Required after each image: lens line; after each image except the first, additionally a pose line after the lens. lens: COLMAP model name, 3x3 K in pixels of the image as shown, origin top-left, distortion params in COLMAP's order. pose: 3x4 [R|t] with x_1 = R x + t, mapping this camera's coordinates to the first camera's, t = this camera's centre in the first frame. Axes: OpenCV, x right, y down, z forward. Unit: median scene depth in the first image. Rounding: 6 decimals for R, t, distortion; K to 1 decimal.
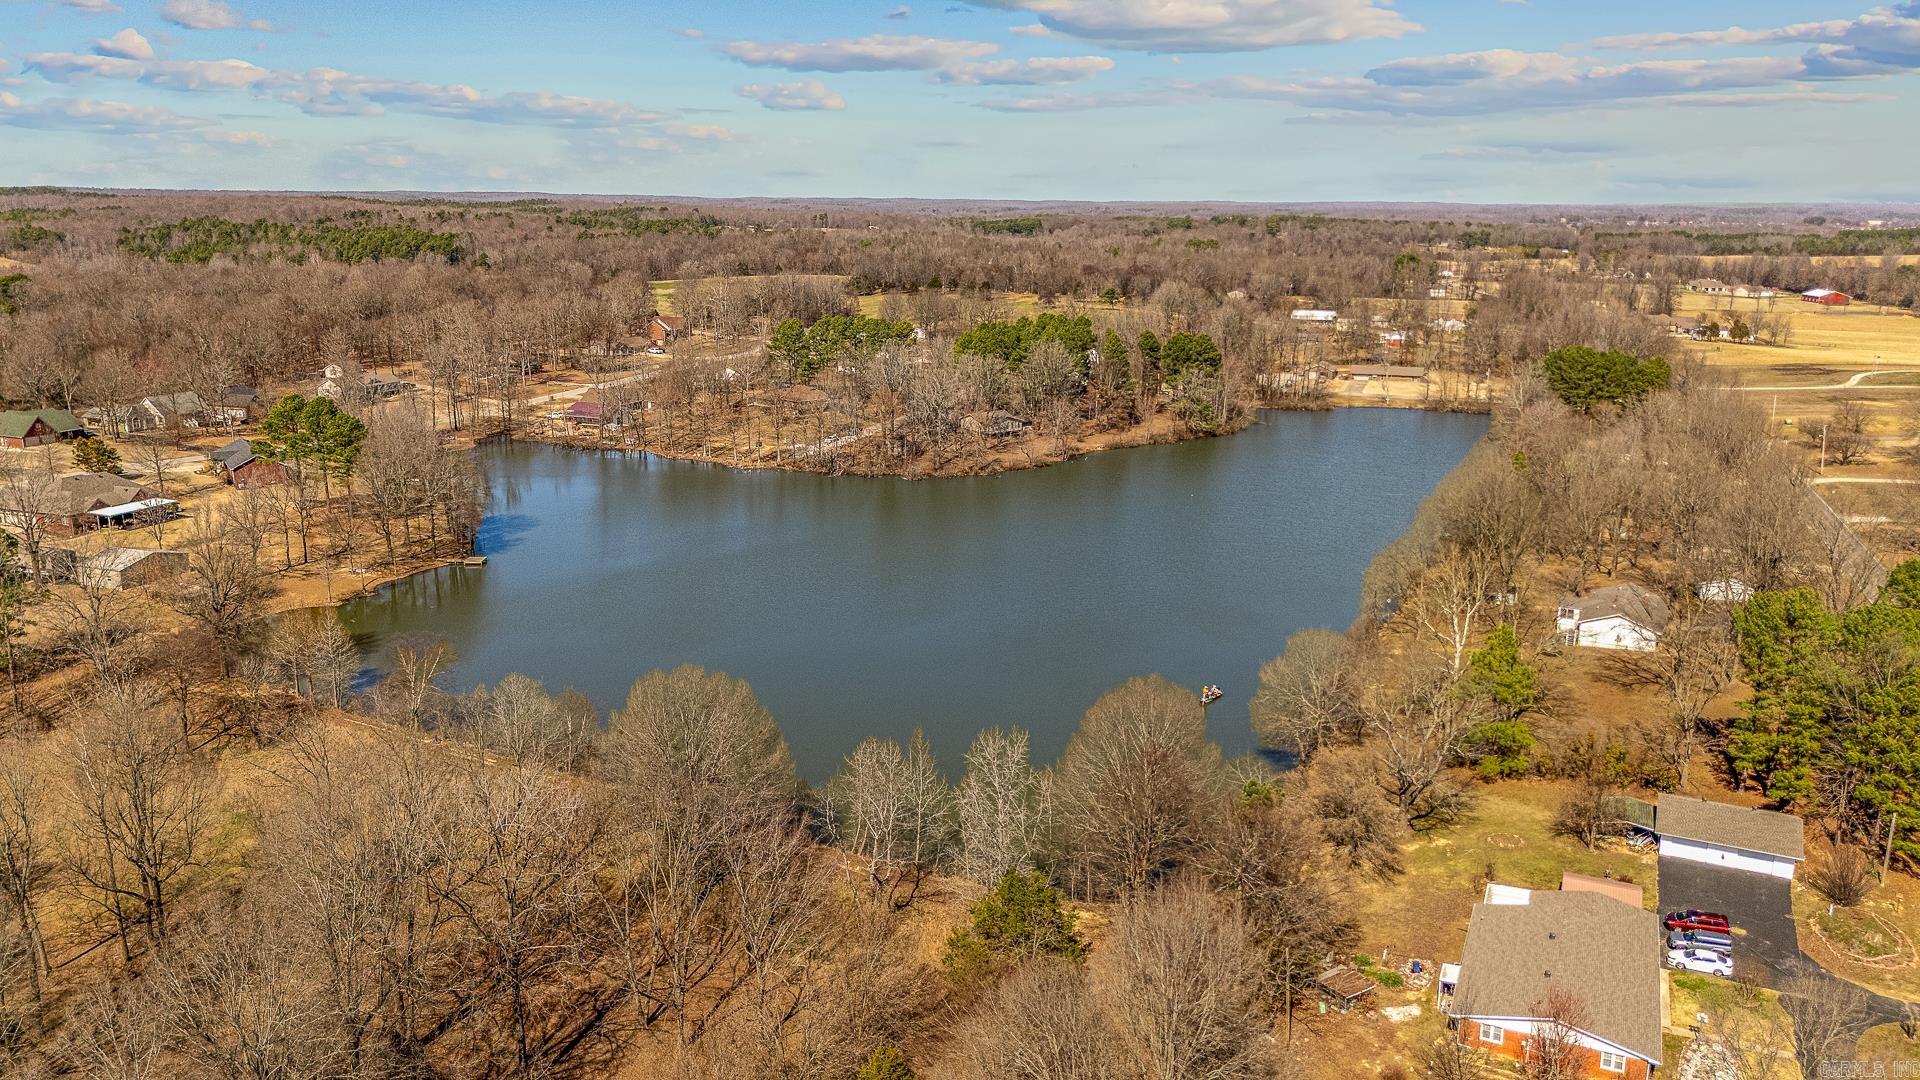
lens RADIAL K [[1438.8, 0, 950.7], [0, 1438.8, 546.6], [0, 0, 1]] dist [0.045776, -0.035231]
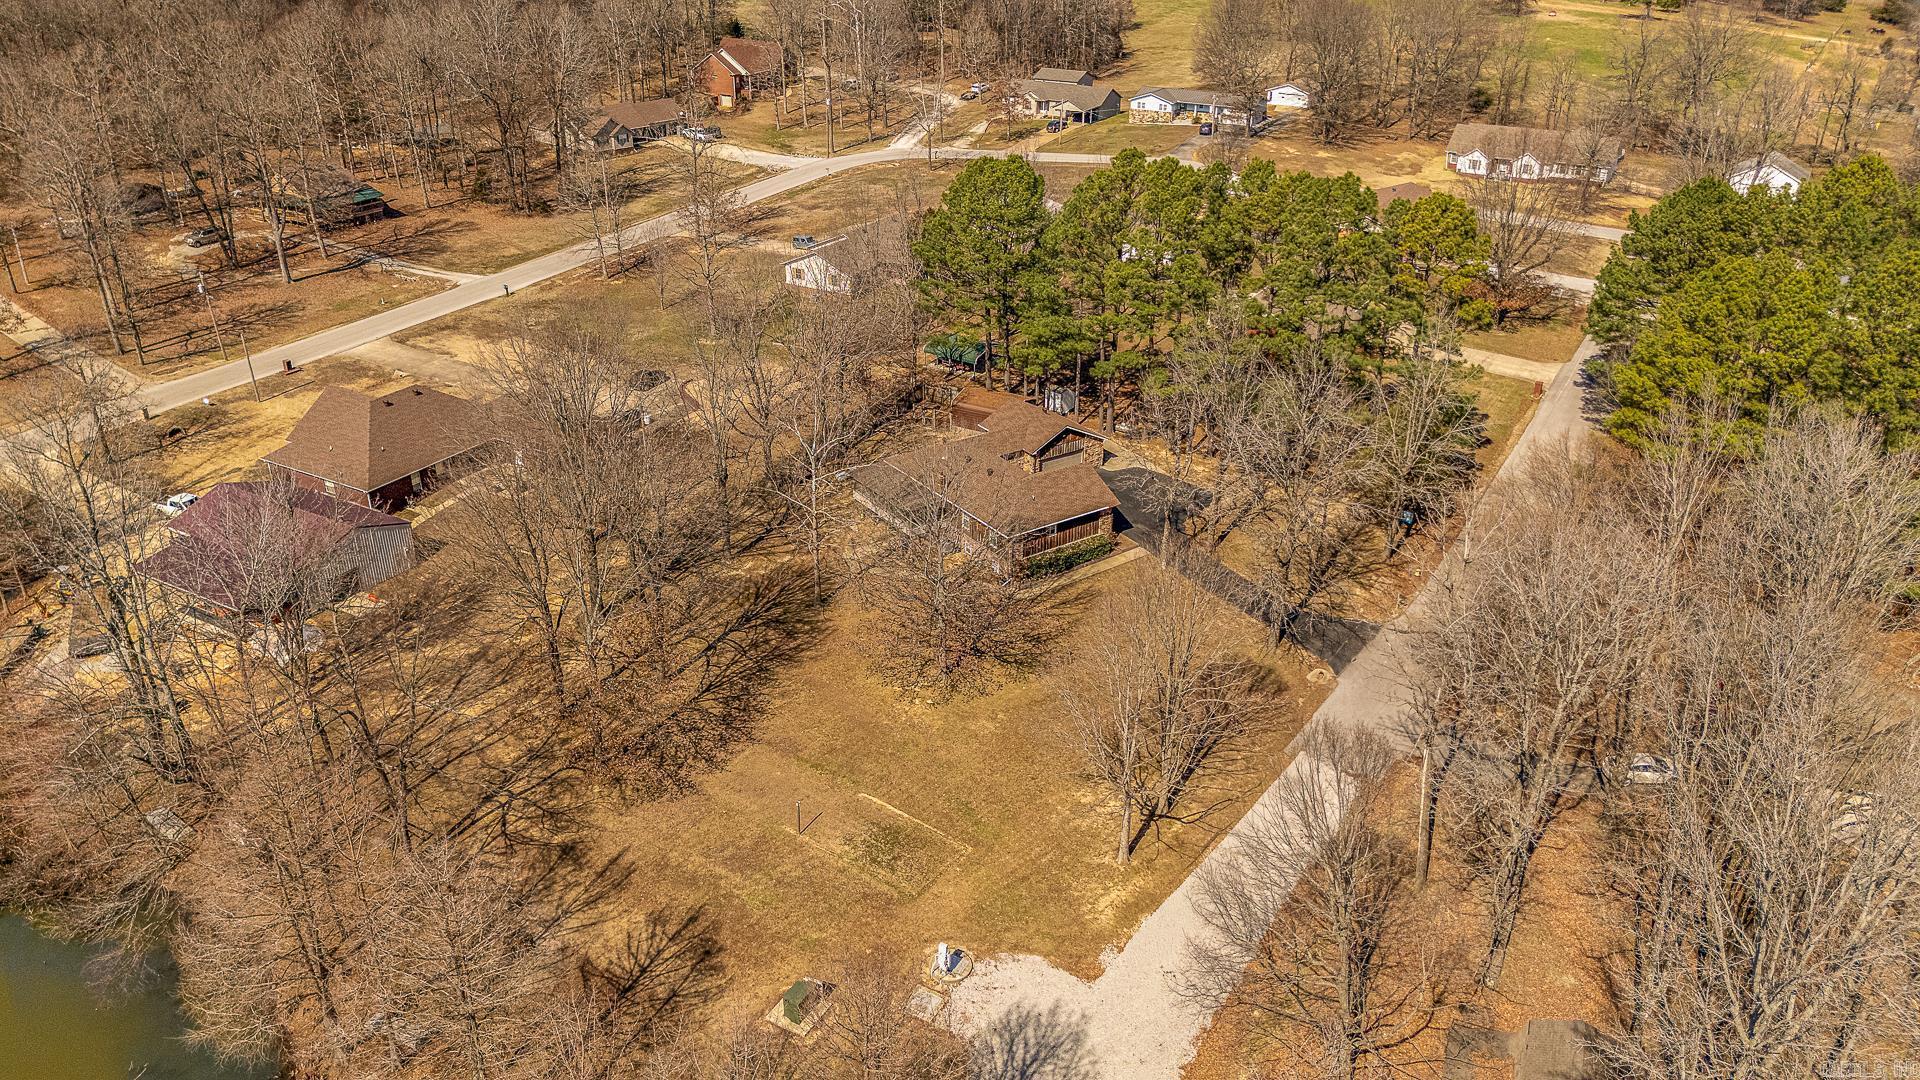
lens RADIAL K [[1438.8, 0, 948.5], [0, 1438.8, 534.7], [0, 0, 1]] dist [0.045776, -0.035231]
pose [[0.989533, 0.062021, -0.130298, -0.035384], [-0.032477, 0.975479, 0.217684, -0.066709], [0.140603, -0.211174, 0.967283, 0.319277]]
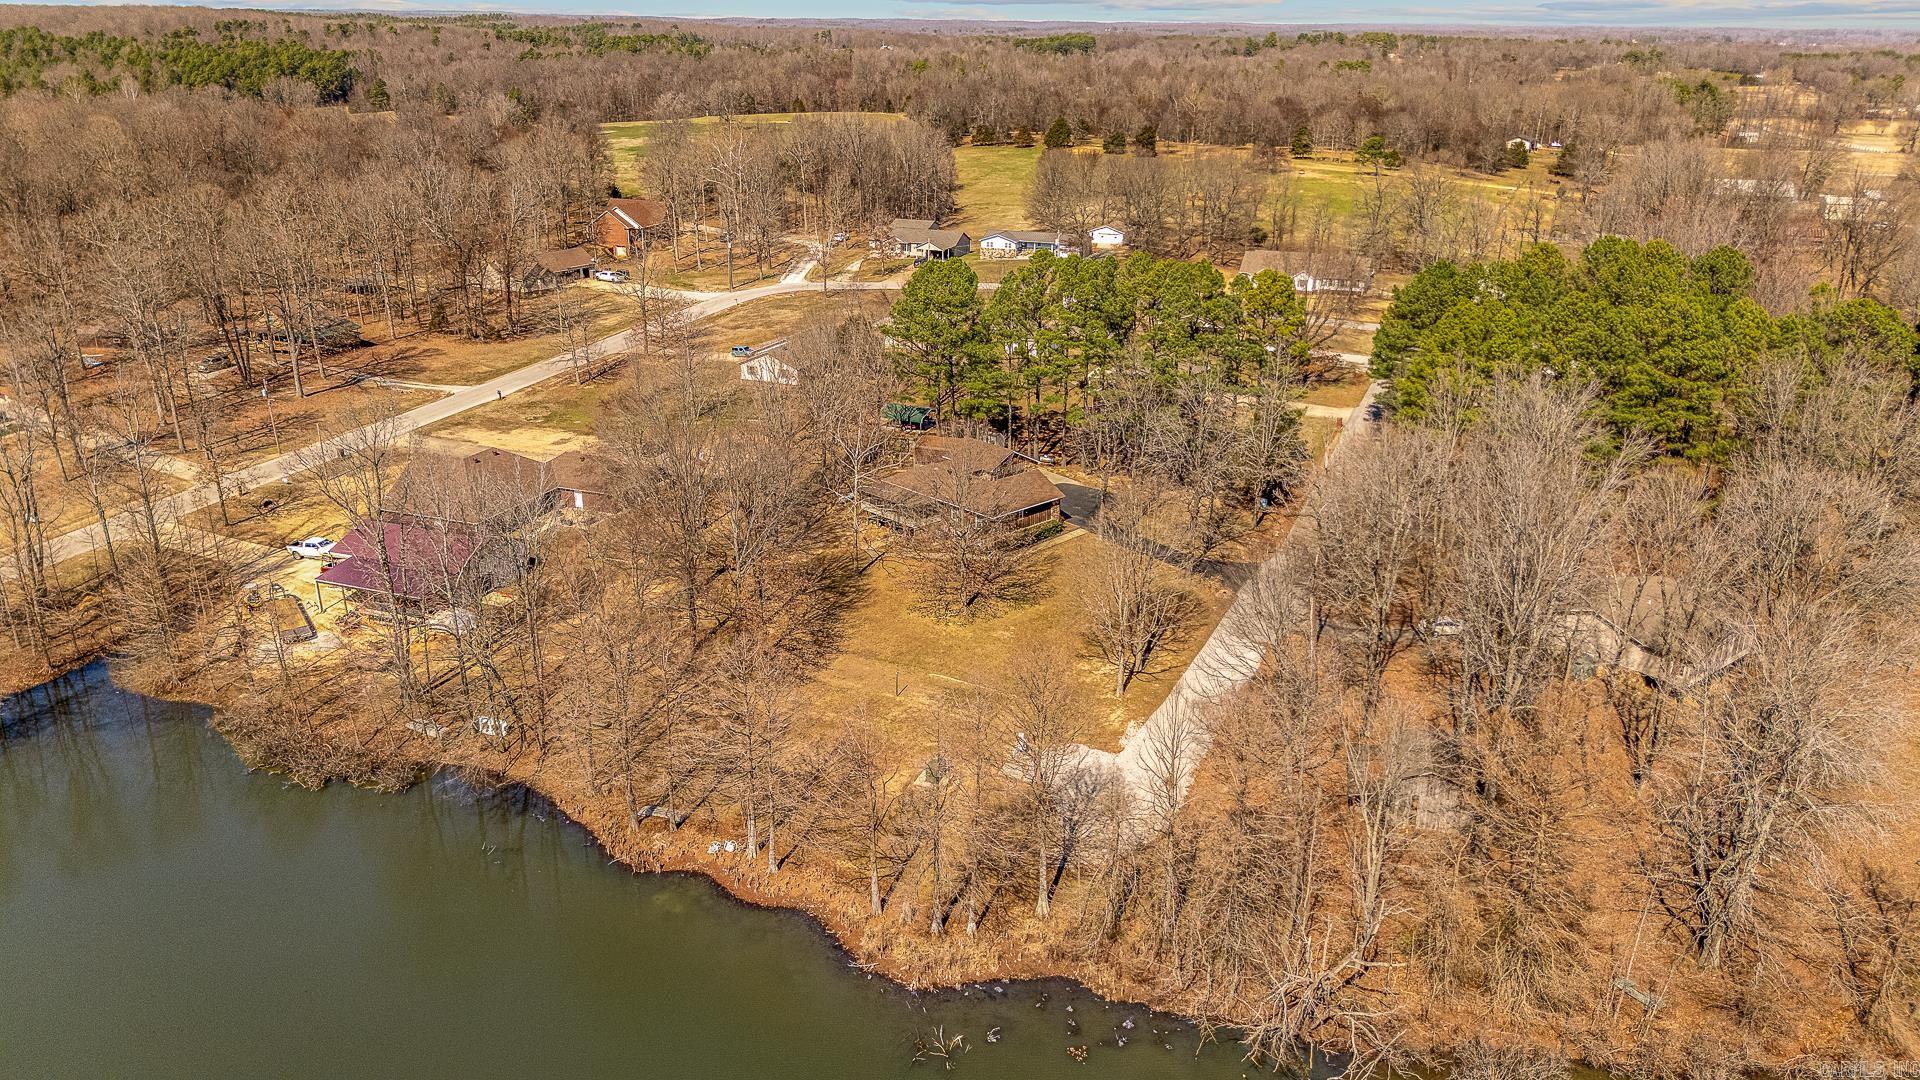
lens RADIAL K [[1438.8, 0, 958.5], [0, 1438.8, 547.9], [0, 0, 1]] dist [0.045776, -0.035231]
pose [[0.999914, -0.004425, 0.012310, -0.050592], [0.003008, 0.993611, 0.112822, -0.056680], [-0.012730, -0.112775, 0.993539, 0.276356]]
